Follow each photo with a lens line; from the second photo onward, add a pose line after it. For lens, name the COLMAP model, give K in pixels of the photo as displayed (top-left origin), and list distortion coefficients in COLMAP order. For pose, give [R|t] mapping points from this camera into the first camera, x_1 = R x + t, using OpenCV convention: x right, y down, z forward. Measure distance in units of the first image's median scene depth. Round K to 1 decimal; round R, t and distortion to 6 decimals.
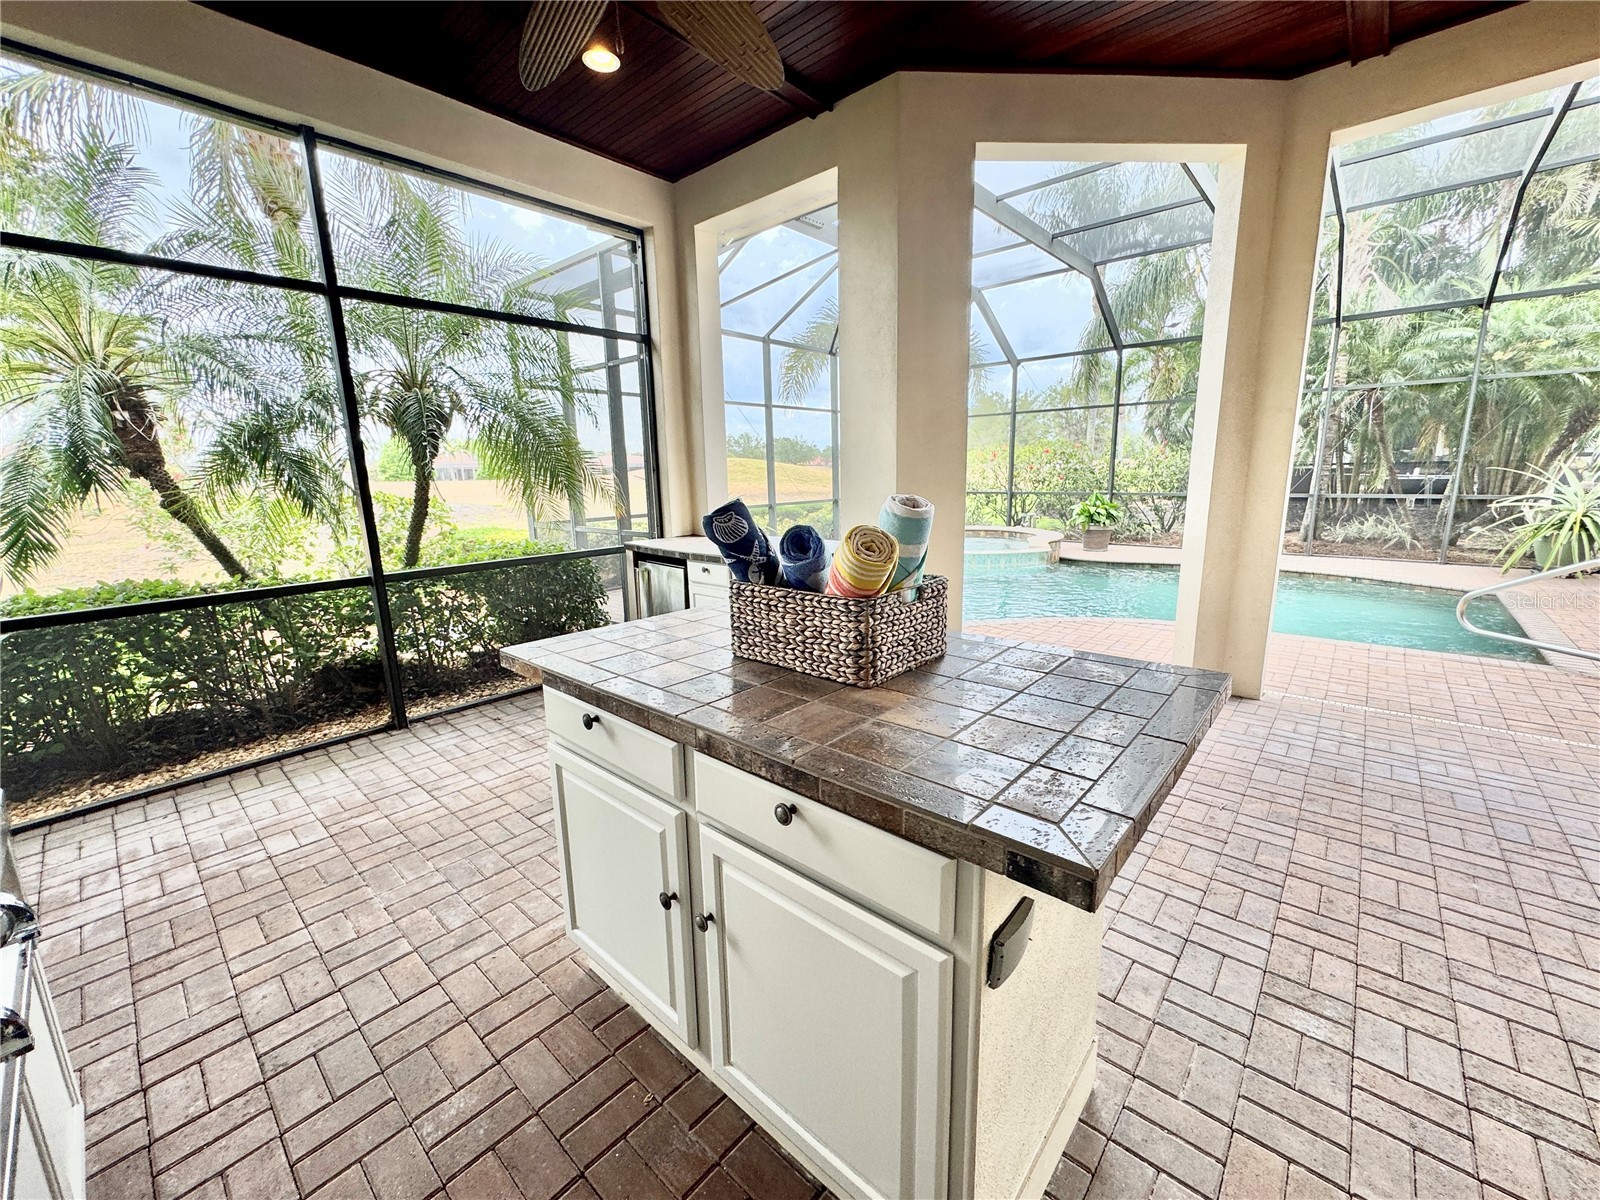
lens RADIAL K [[636.5, 0, 803.0], [0, 636.5, 599.2], [0, 0, 1]] dist [-0.003488, 0.000242]
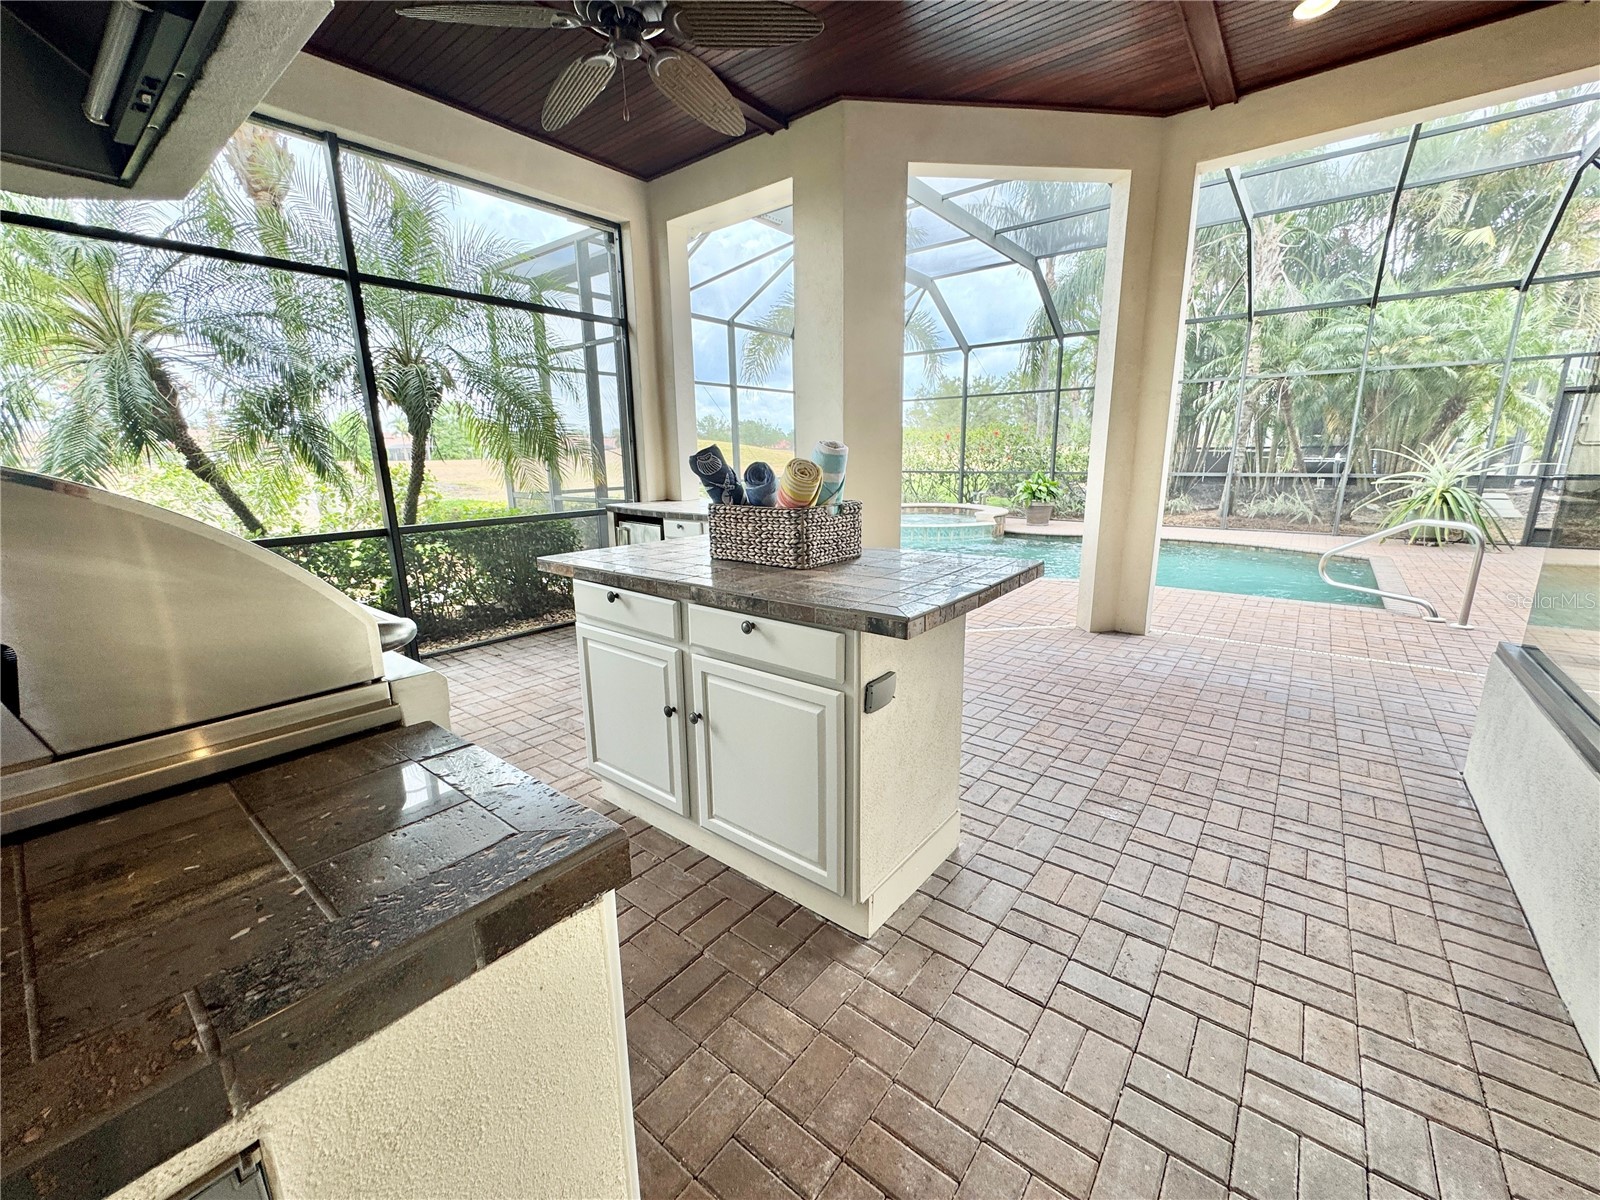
lens RADIAL K [[636.5, 0, 801.0], [0, 636.5, 599.6], [0, 0, 1]] dist [-0.003488, 0.000242]
pose [[0.998697, -0.003610, 0.050902, 0.006793], [0.002365, 0.999697, 0.024507, 0.059753], [-0.050975, -0.024354, 0.998403, -0.168399]]
